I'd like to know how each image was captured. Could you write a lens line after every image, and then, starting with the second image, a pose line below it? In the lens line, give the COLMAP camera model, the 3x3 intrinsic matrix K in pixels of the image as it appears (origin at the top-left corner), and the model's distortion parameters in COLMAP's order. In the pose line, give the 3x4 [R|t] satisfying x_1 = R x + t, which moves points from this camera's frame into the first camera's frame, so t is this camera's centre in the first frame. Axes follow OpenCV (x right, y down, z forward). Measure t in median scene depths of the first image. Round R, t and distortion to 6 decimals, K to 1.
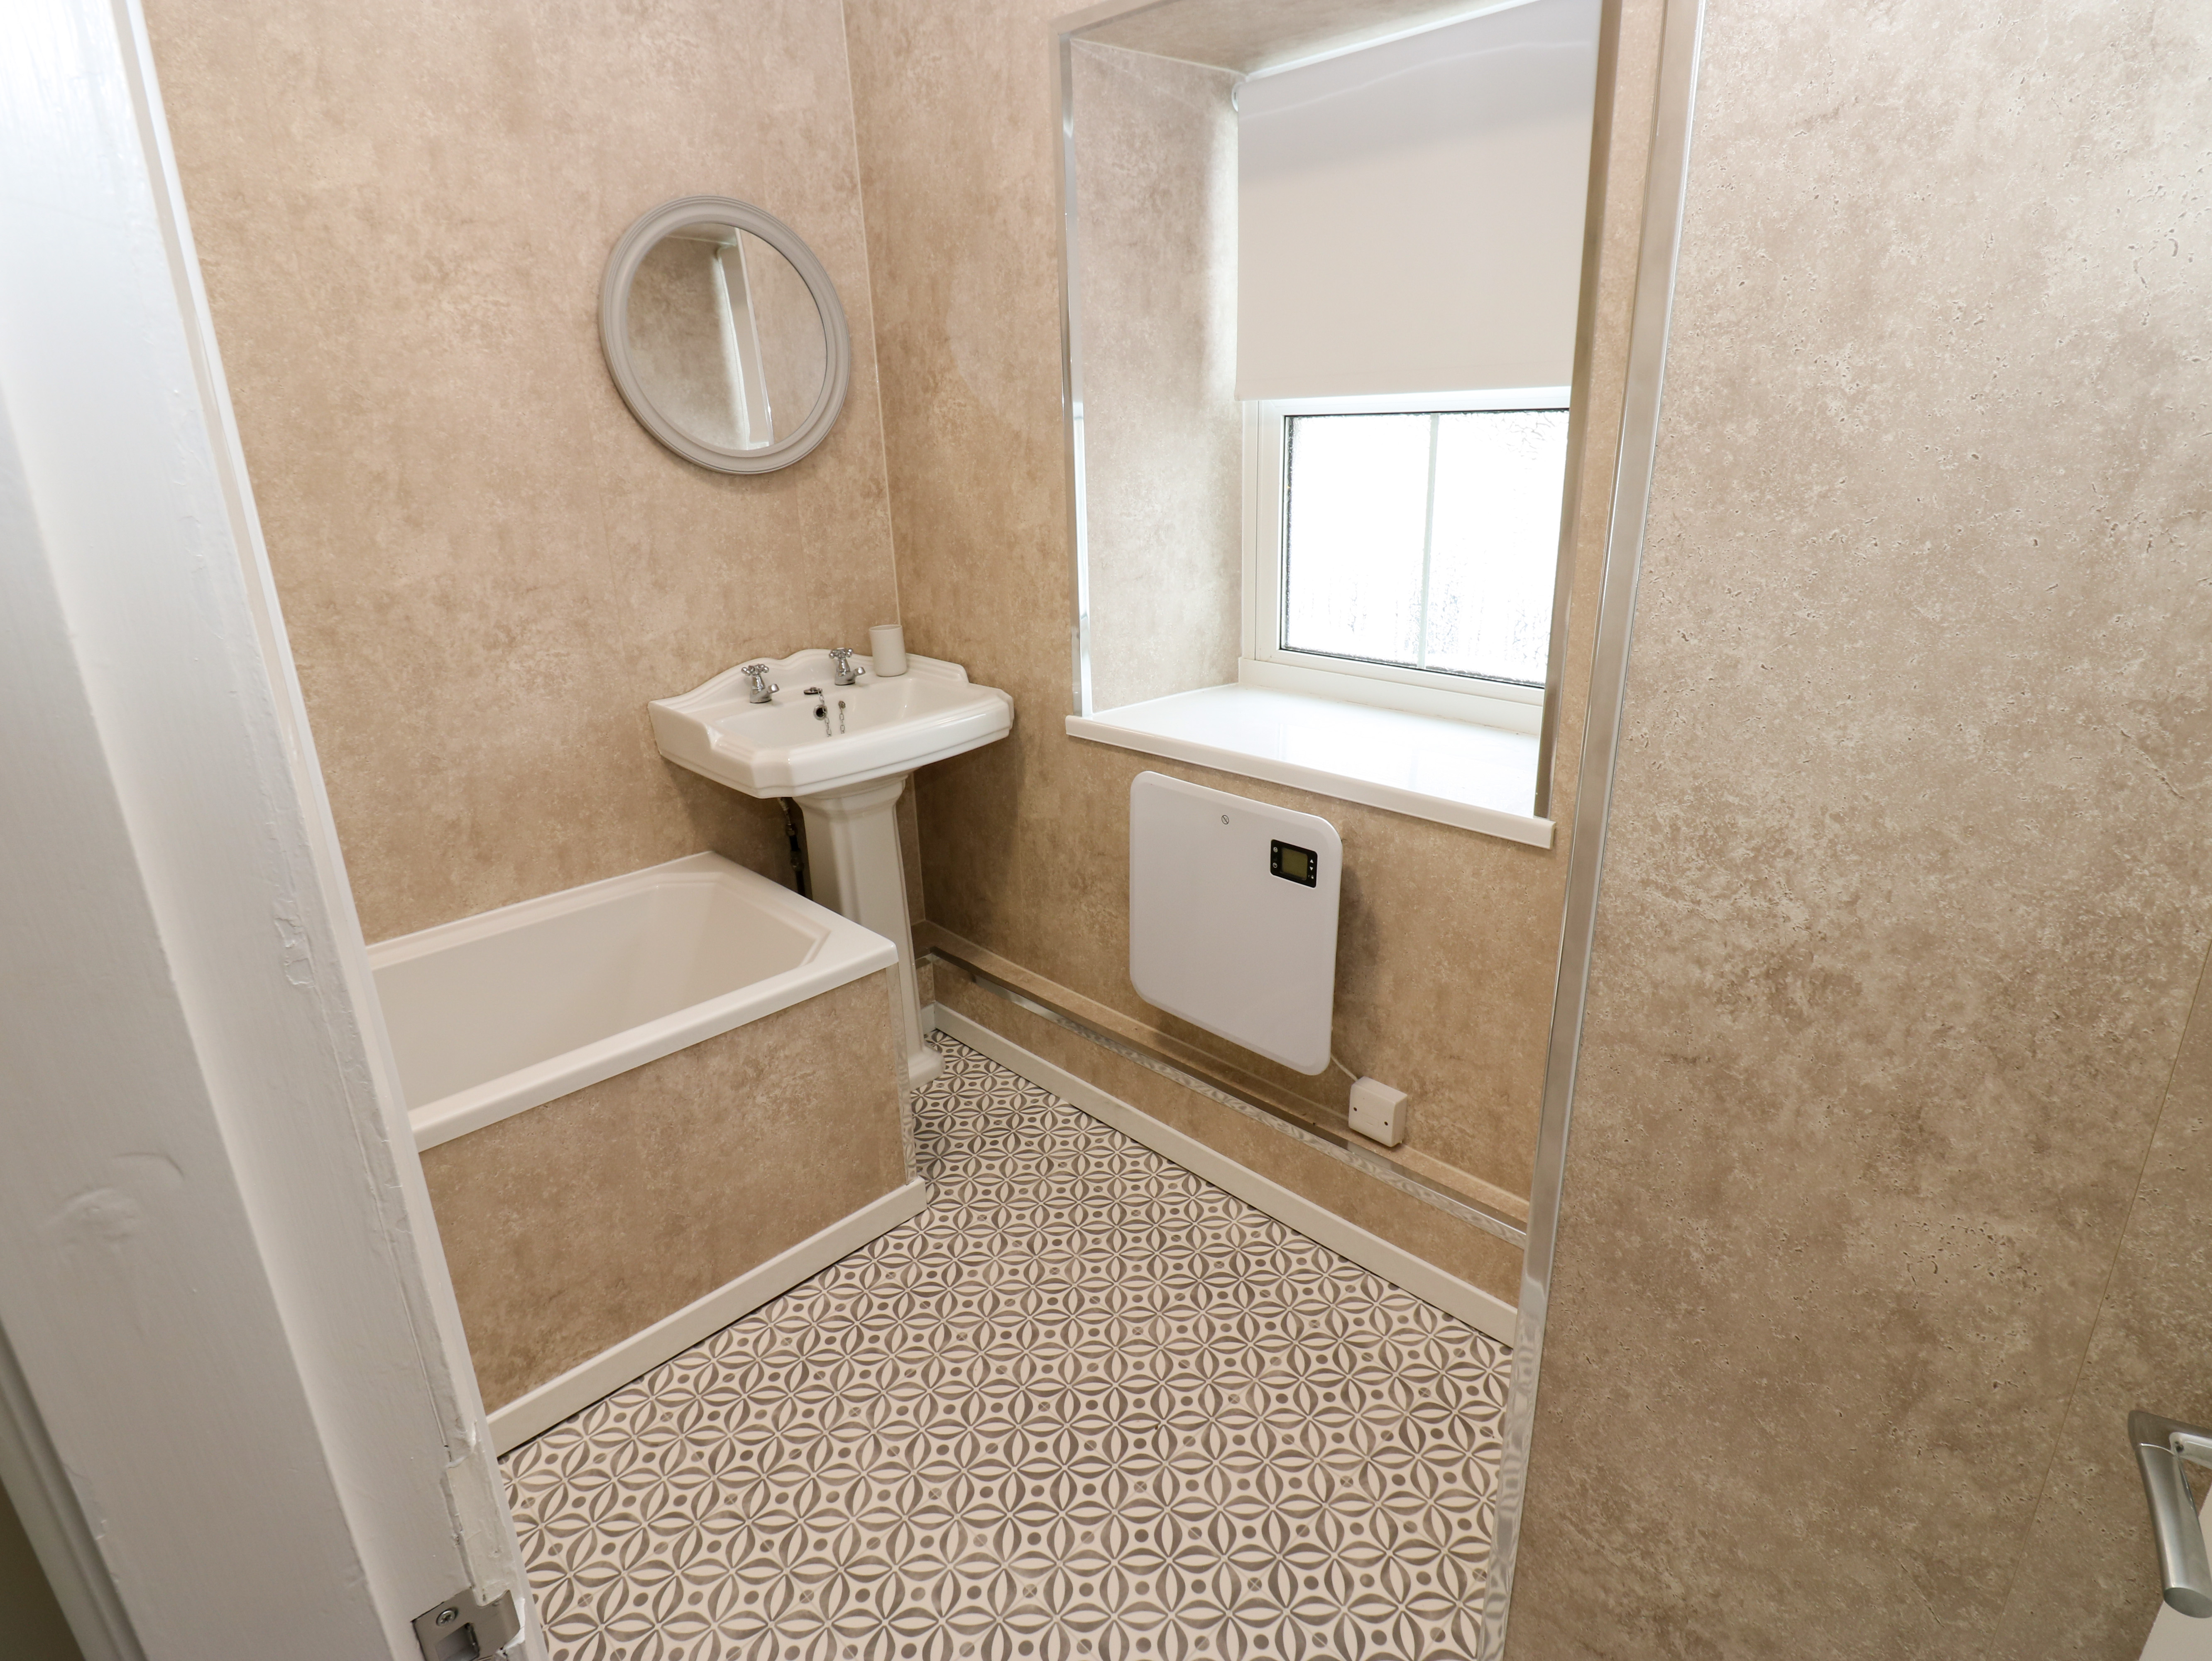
lens RADIAL K [[1152.6, 0, 1123.4], [0, 1152.6, 803.7], [0, 0, 1]] dist [0.003334, -0.016277]
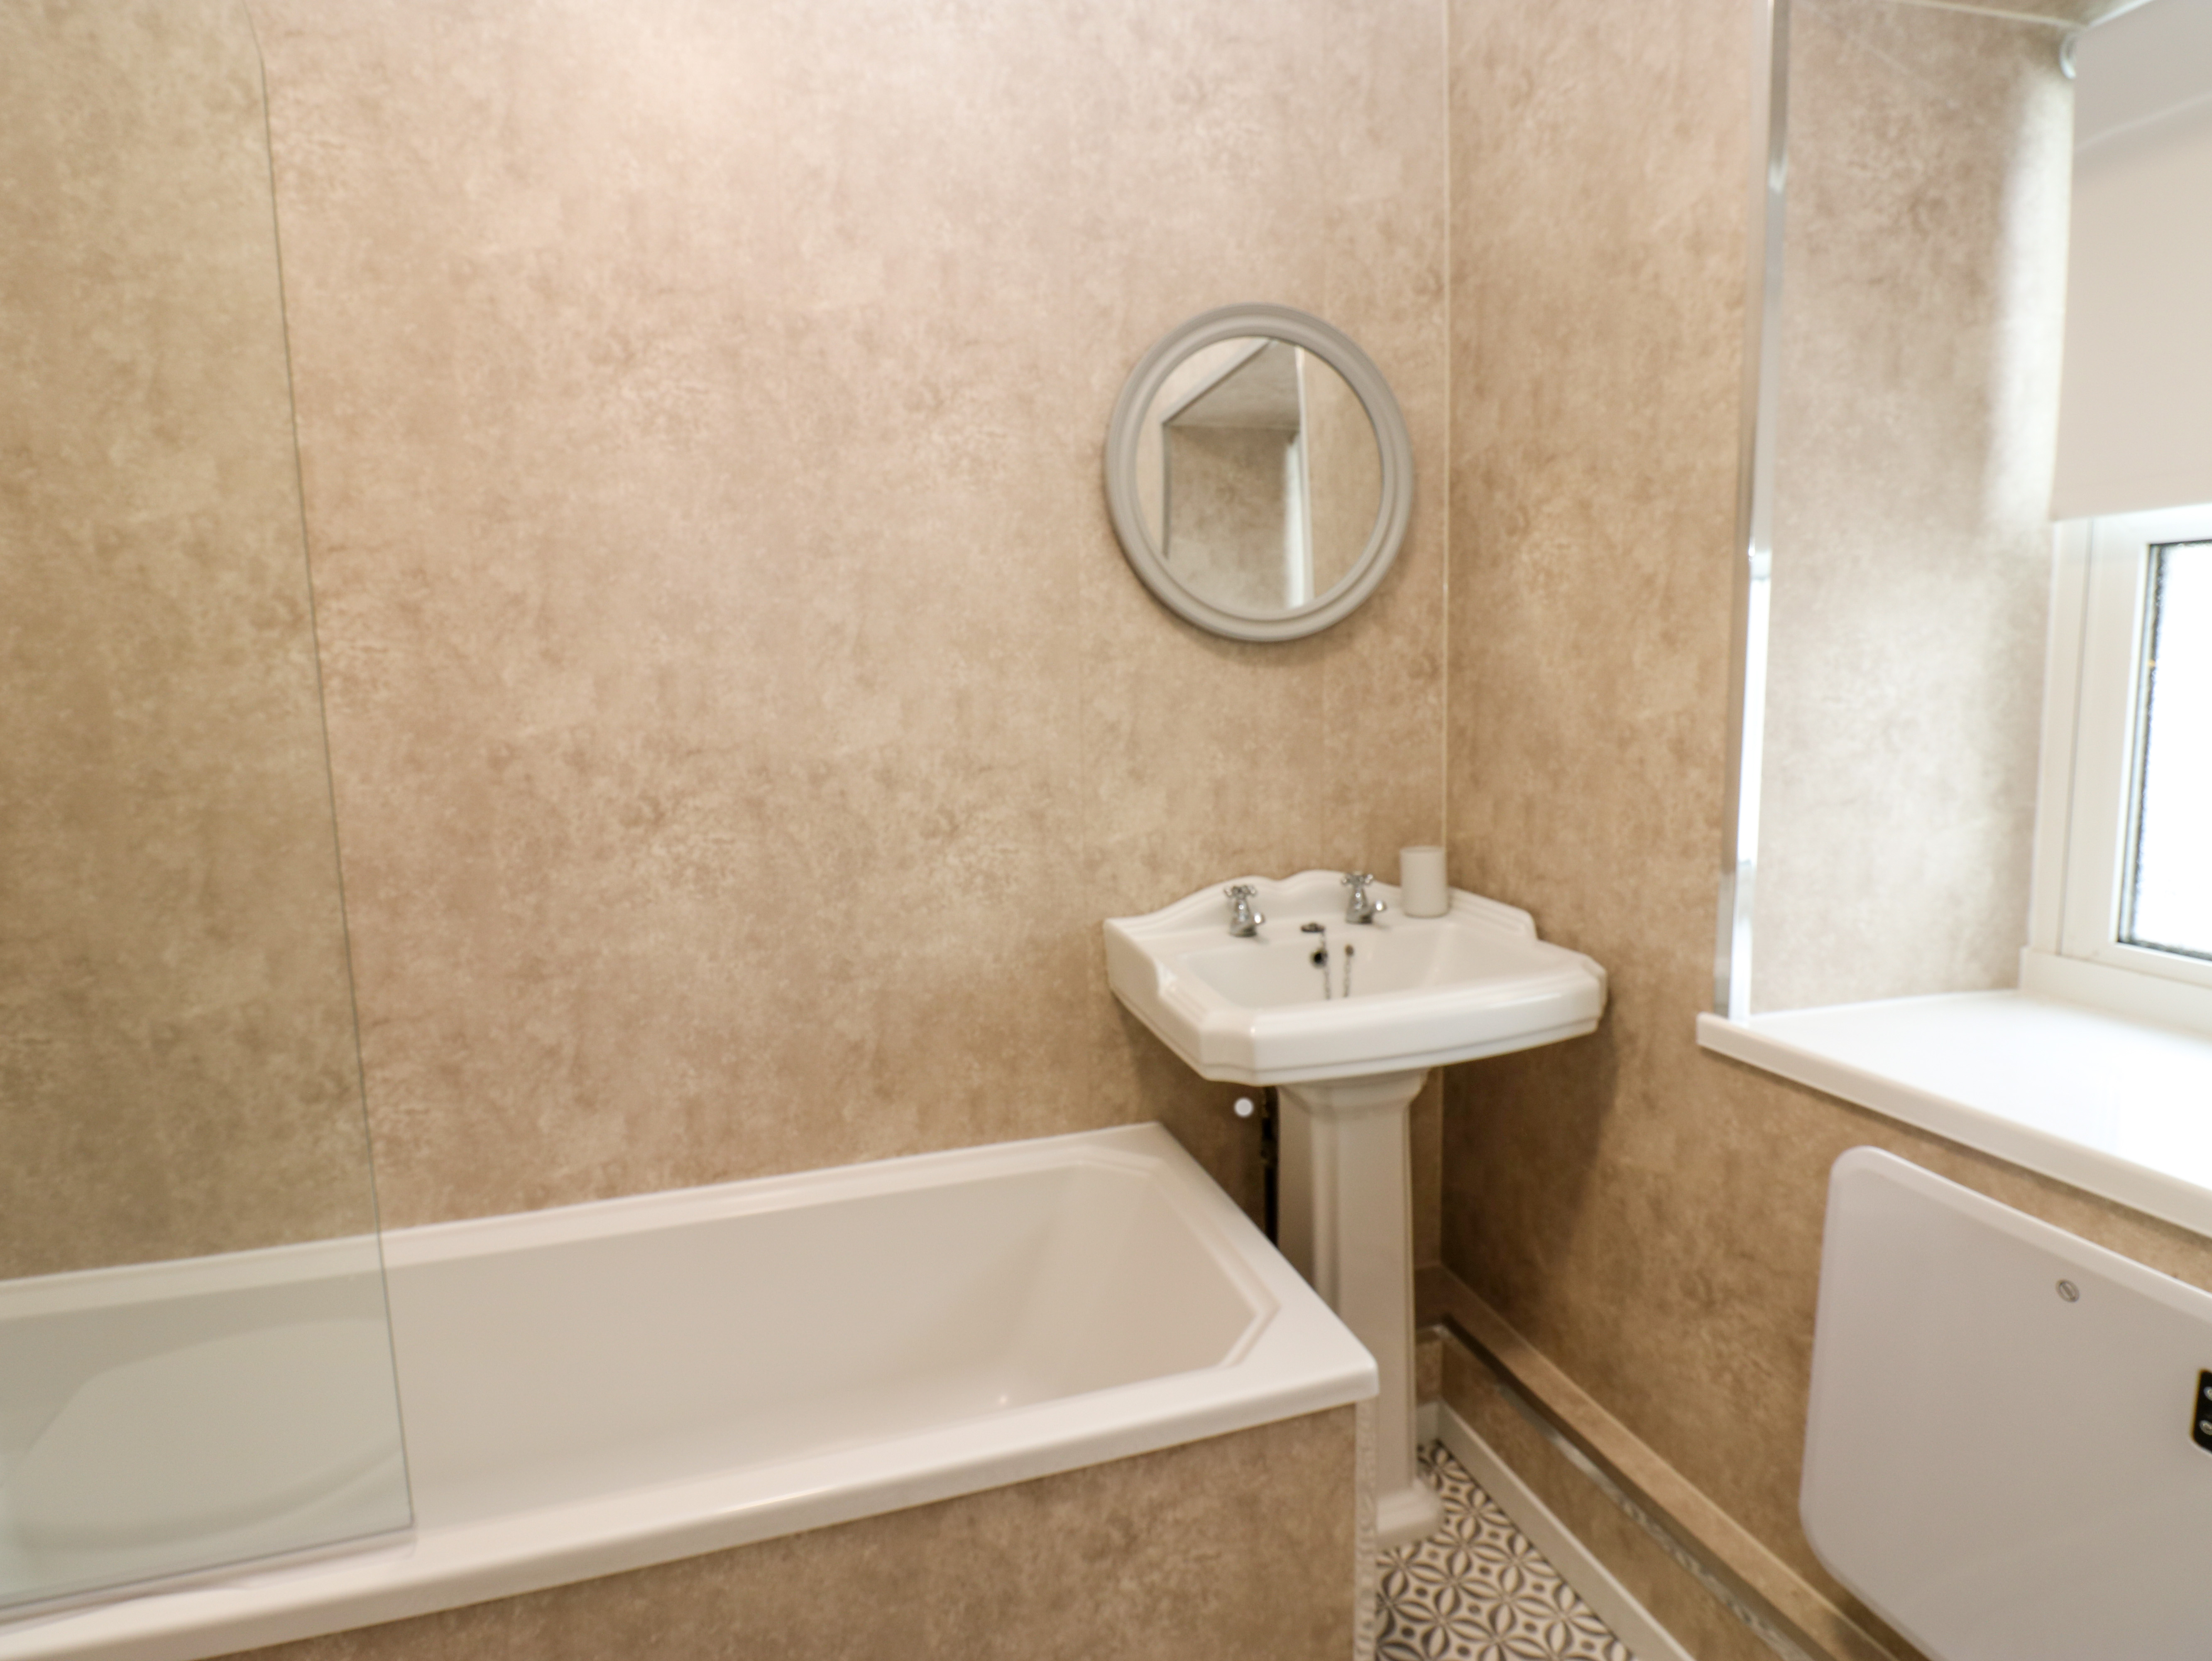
lens RADIAL K [[1152.6, 0, 1123.4], [0, 1152.6, 803.7], [0, 0, 1]] dist [0.003334, -0.016277]
pose [[0.888159, 0.060337, -0.455558, -0.049537], [-0.145375, 0.977321, -0.153982, -0.046297], [0.435935, 0.202987, 0.876788, 0.302610]]
